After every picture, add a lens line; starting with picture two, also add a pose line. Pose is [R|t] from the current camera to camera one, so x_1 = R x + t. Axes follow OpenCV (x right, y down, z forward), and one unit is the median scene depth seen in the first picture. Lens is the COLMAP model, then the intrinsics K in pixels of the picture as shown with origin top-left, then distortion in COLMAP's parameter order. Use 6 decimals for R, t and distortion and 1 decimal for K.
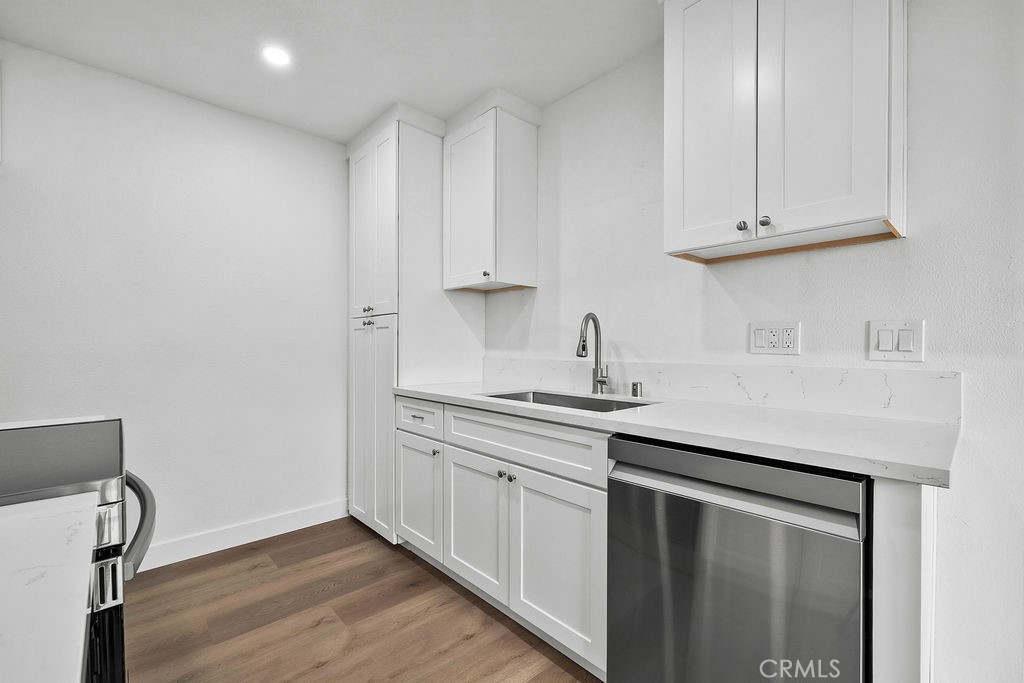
lens RADIAL K [[432.9, 0, 510.2], [0, 432.9, 345.7], [0, 0, 1]] dist [-0.002897, -0.000185]
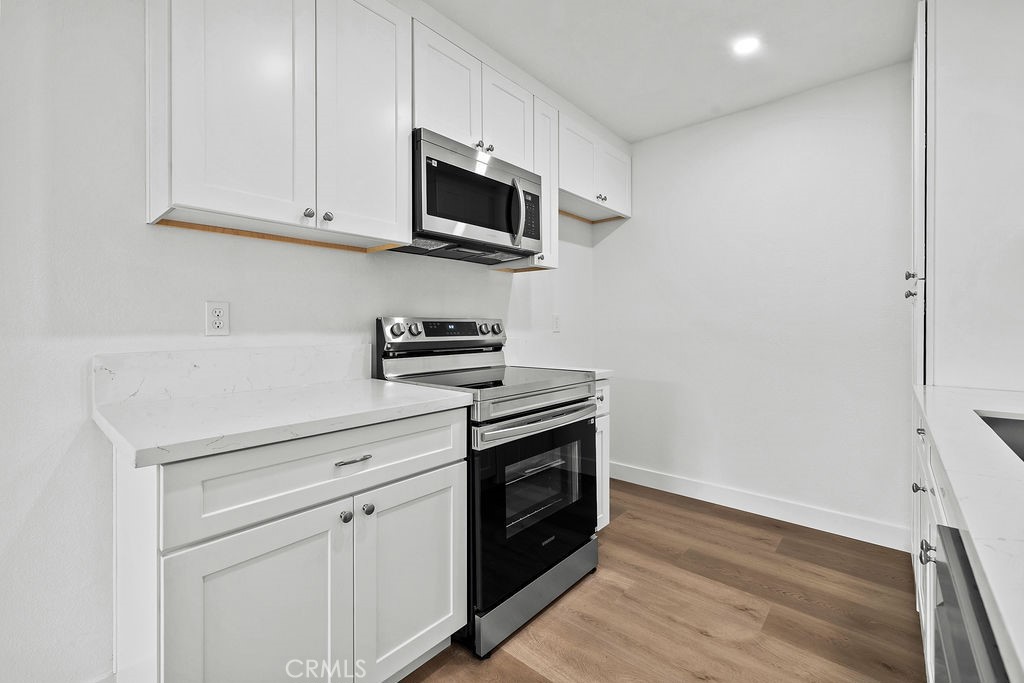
lens RADIAL K [[437.3, 0, 514.5], [0, 437.3, 322.9], [0, 0, 1]] dist [-0.000951, -0.000154]
pose [[0.106195, -0.006280, -0.994325, 0.438609], [0.000674, 0.999980, -0.006243, 0.000317], [0.994345, -0.000007, 0.106197, 0.342000]]
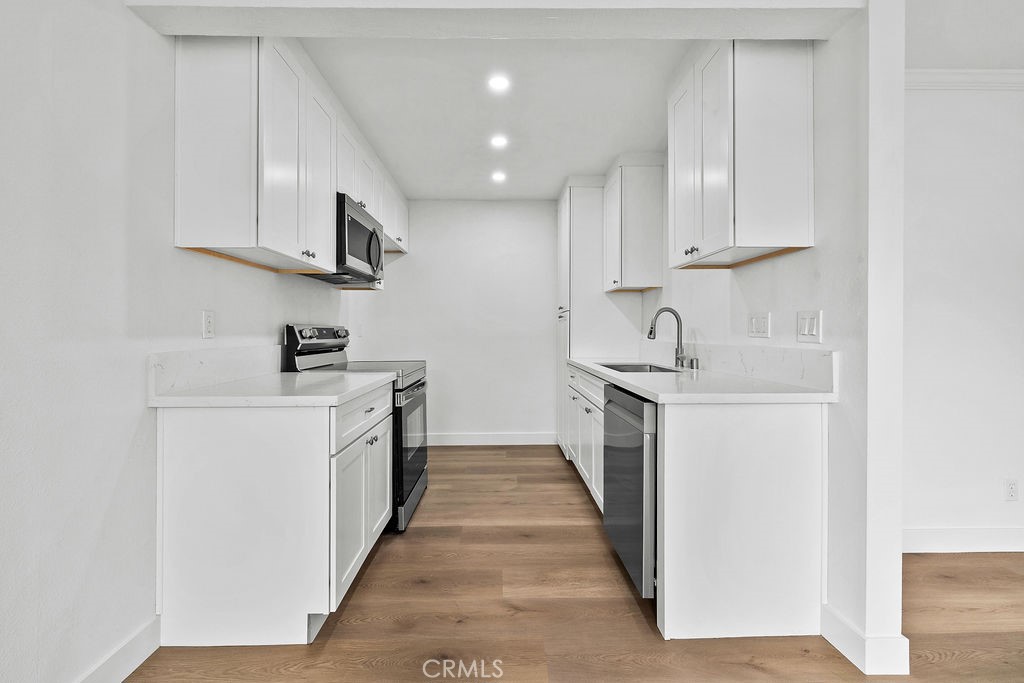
lens RADIAL K [[437.3, 0, 514.5], [0, 437.3, 322.9], [0, 0, 1]] dist [-0.000951, -0.000154]
pose [[0.758077, -0.013004, -0.652035, 0.743422], [-0.000978, 0.999777, -0.021076, 0.003591], [0.652164, 0.016615, 0.757896, -0.383692]]
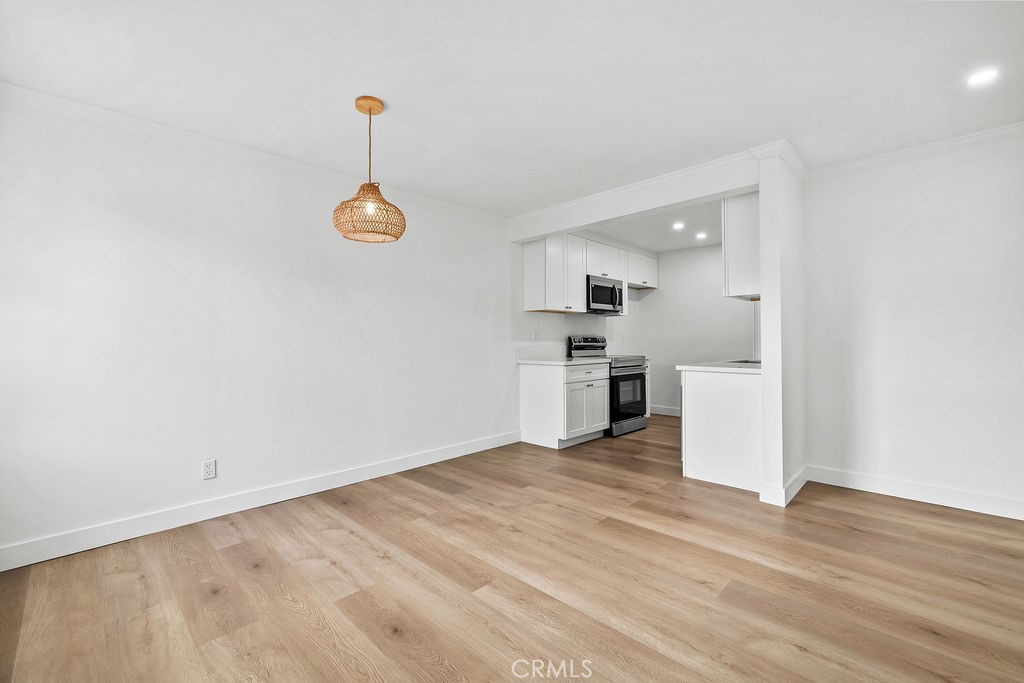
lens RADIAL K [[431.7, 0, 512.0], [0, 431.7, 341.5], [0, 0, 1]] dist [-0.002205, -0.000114]
pose [[0.055670, 0.007436, -0.998422, 2.213510], [-0.002652, 0.999970, 0.007300, -0.001993], [0.998446, 0.002241, 0.055688, -0.388074]]
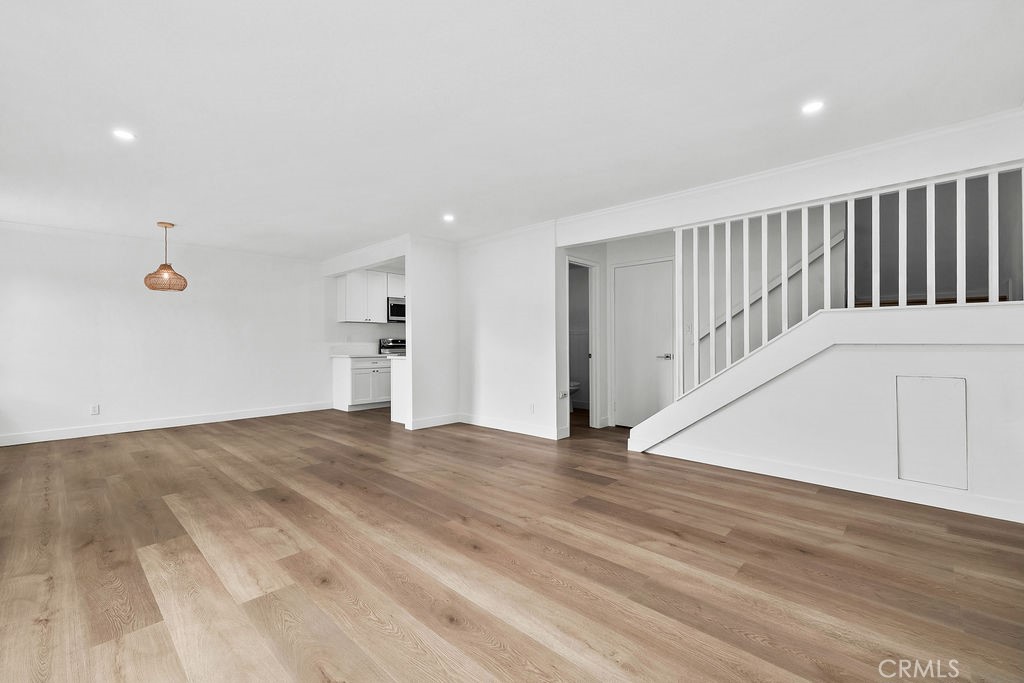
lens RADIAL K [[431.7, 0, 512.0], [0, 431.7, 341.5], [0, 0, 1]] dist [-0.002205, -0.000114]
pose [[0.077874, -0.002107, -0.996961, 3.608137], [-0.001406, 0.999997, -0.002223, 0.015367], [0.996962, 0.001575, 0.077870, 1.070878]]
